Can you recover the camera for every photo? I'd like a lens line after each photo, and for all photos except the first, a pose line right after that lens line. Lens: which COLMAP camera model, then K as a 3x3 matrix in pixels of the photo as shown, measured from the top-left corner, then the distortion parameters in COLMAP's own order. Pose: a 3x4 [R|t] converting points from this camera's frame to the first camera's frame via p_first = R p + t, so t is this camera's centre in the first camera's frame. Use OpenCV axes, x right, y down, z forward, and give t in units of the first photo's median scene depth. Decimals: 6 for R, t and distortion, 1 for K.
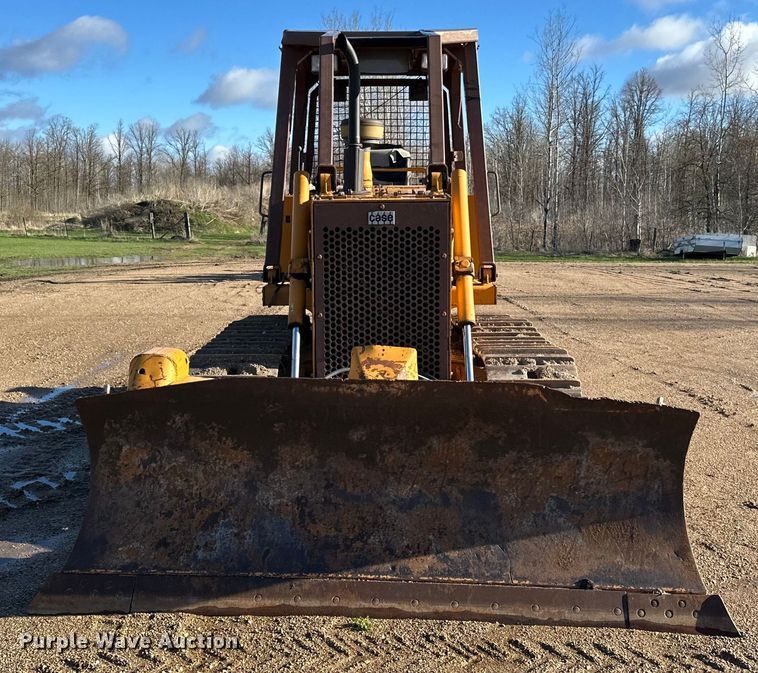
lens RADIAL K [[951.4, 0, 376.8], [0, 951.4, 319.8], [0, 0, 1]] dist [0.140193, -0.038910]
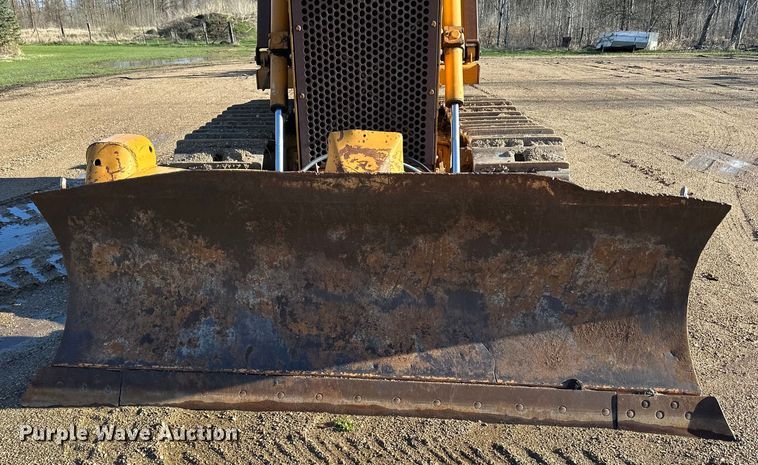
lens RADIAL K [[608.3, 0, 353.7], [0, 608.3, 328.0], [0, 0, 1]] dist [0.165215, -0.314921]
pose [[0.999434, -0.003977, -0.033408, 0.015416], [0.015010, 0.941397, 0.336967, 0.007248], [0.030110, -0.337277, 0.940924, 0.409790]]
